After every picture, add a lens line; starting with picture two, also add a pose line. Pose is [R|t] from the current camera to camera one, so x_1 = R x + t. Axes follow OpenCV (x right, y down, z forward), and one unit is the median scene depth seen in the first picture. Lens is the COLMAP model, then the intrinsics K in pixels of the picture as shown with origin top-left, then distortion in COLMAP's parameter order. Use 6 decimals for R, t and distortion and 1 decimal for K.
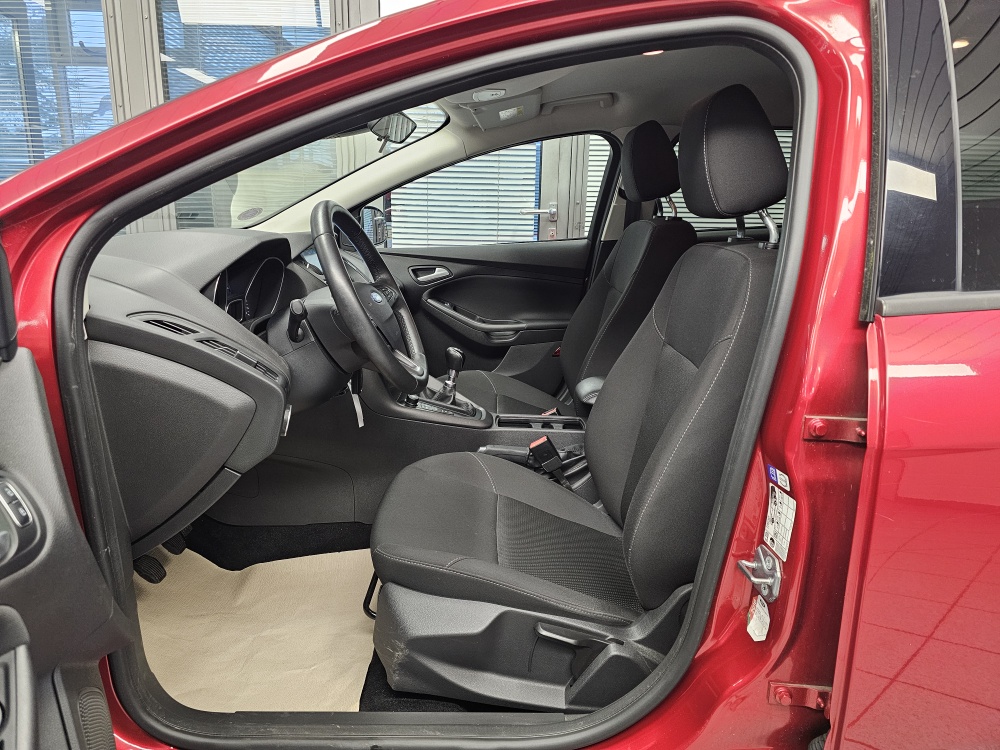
lens RADIAL K [[668.4, 0, 486.7], [0, 668.4, 361.1], [0, 0, 1]] dist [0.039003, -0.032405]
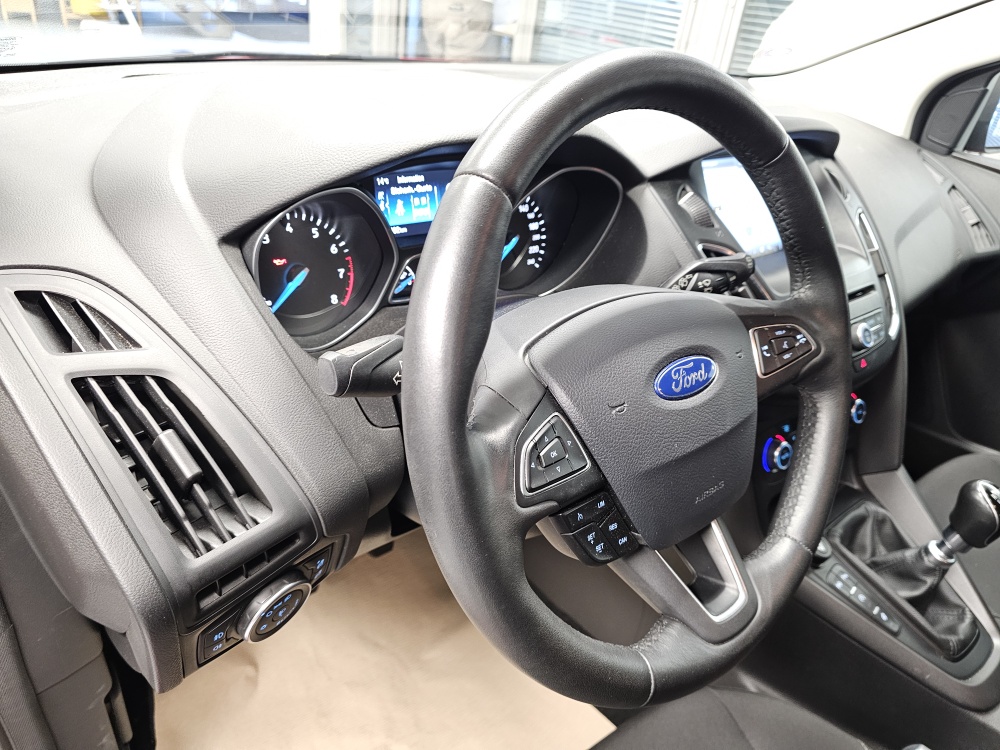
lens RADIAL K [[673.0, 0, 500.0], [0, 673.0, 375.0], [0, 0, 1]] dist [0.032732, -0.031209]
pose [[0.638217, 0.443131, -0.629534, -0.020978], [-0.271277, 0.894728, 0.354784, -0.235350], [0.720478, -0.055651, 0.691242, 0.871304]]
